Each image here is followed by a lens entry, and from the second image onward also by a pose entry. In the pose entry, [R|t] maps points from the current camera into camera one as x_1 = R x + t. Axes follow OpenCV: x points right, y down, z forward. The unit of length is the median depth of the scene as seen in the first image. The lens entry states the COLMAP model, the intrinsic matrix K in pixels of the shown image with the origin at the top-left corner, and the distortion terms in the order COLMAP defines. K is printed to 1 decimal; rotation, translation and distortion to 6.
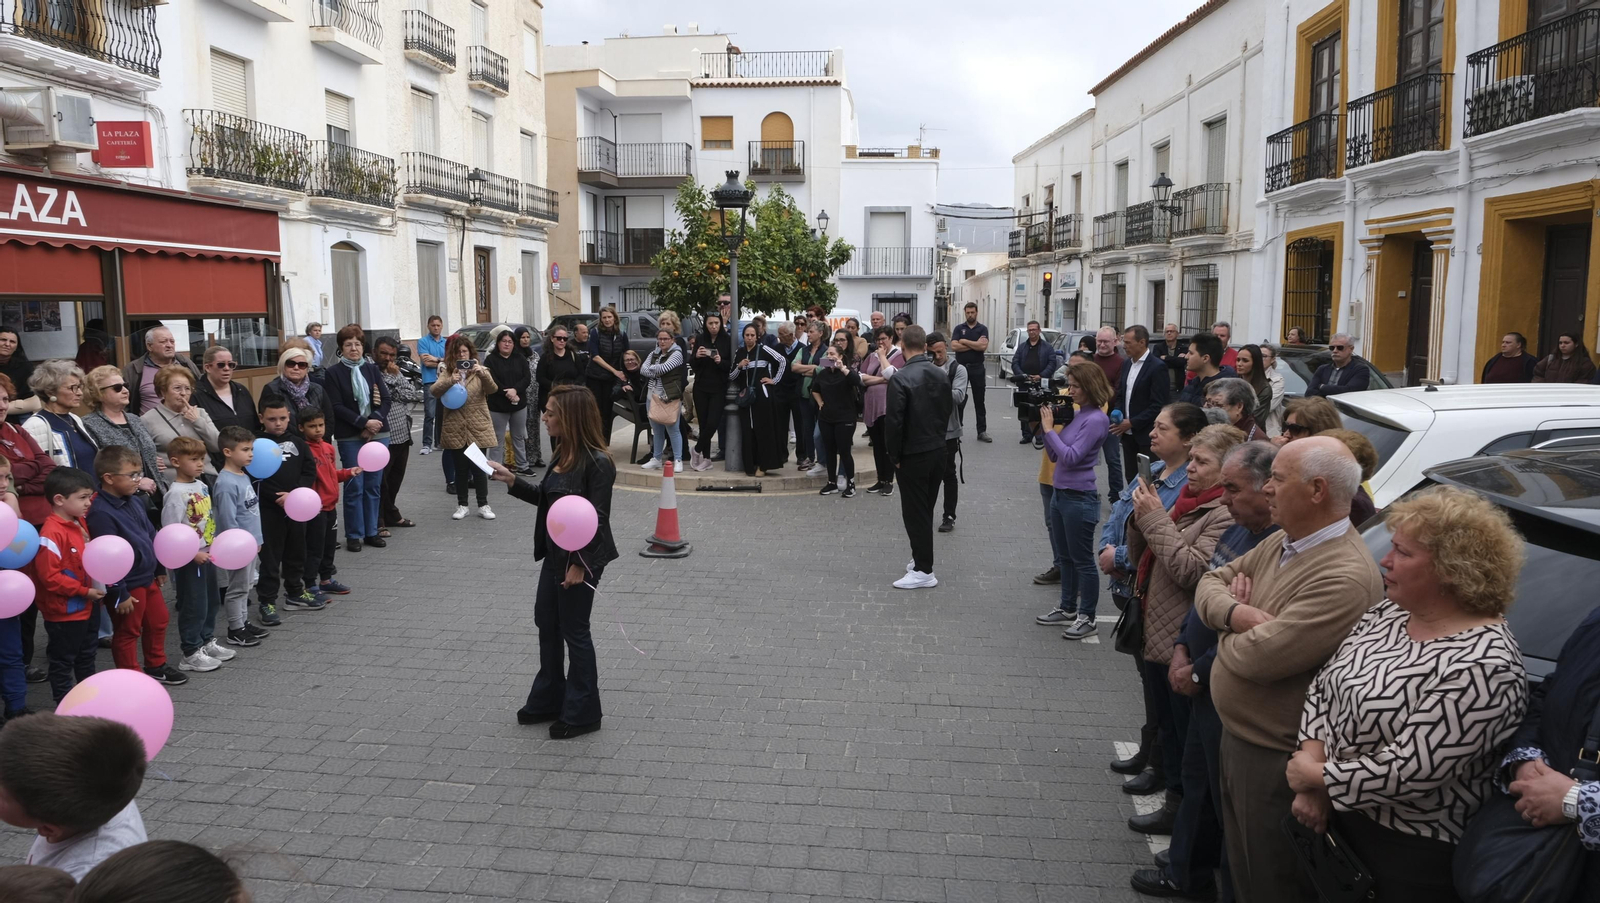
lens RADIAL K [[1076.6, 0, 807.3], [0, 1076.6, 455.5], [0, 0, 1]] dist [-0.038179, 0.022438]
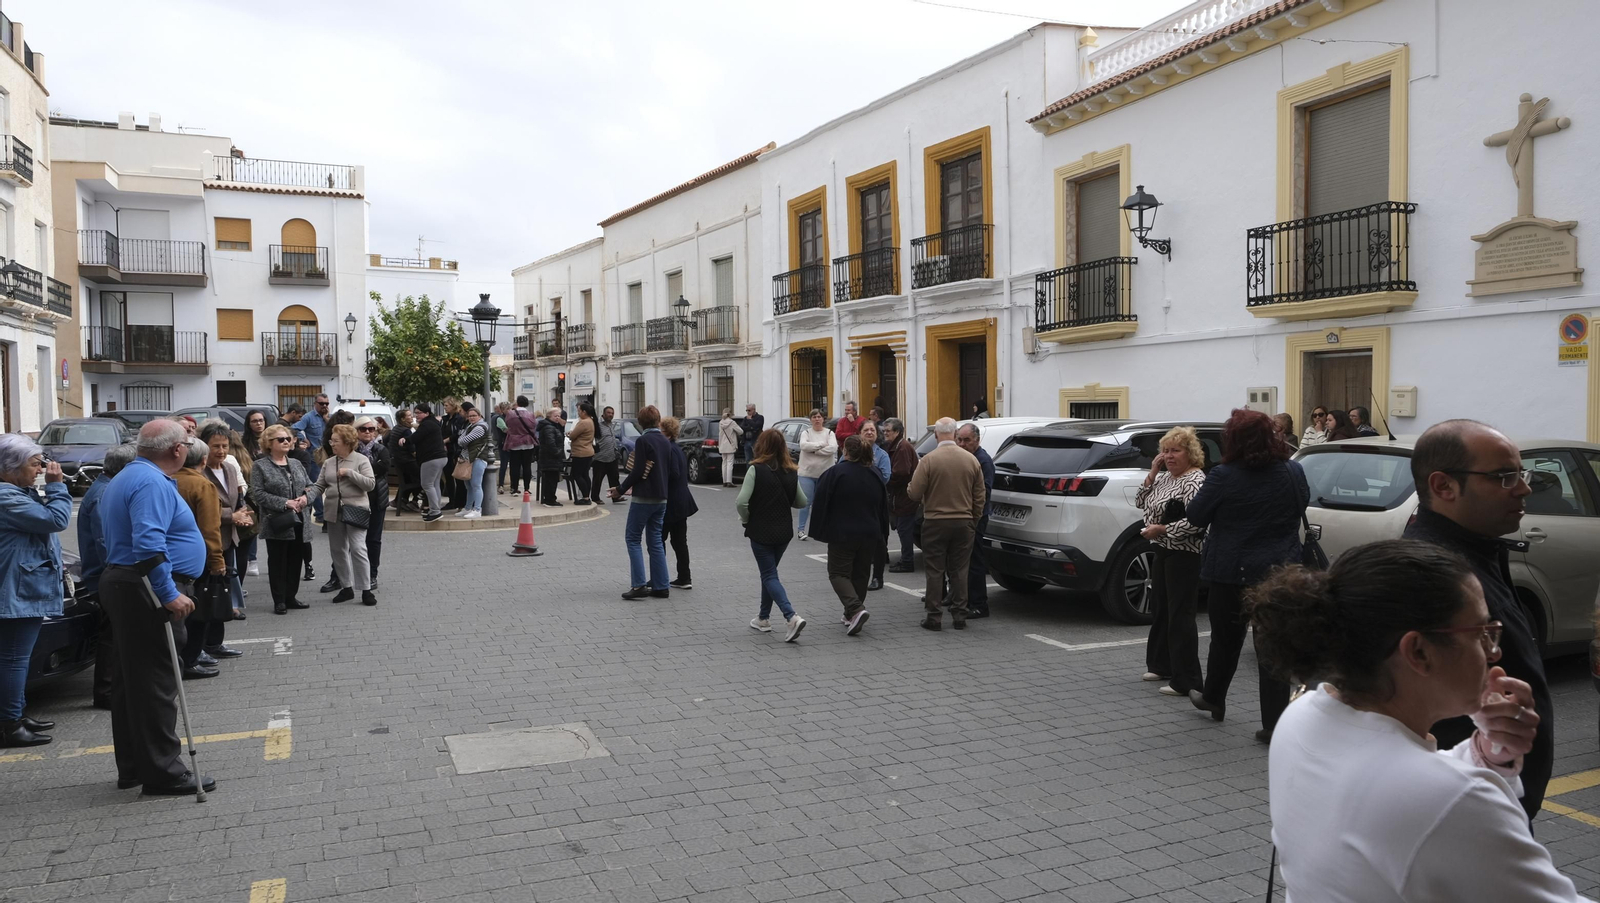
lens RADIAL K [[1076.6, 0, 807.3], [0, 1076.6, 455.5], [0, 0, 1]] dist [-0.038179, 0.022438]
pose [[0.863693, -0.030963, 0.503066, -0.180839], [0.078360, 0.994224, -0.073341, 0.031516], [-0.497890, 0.102764, 0.861130, -0.157400]]
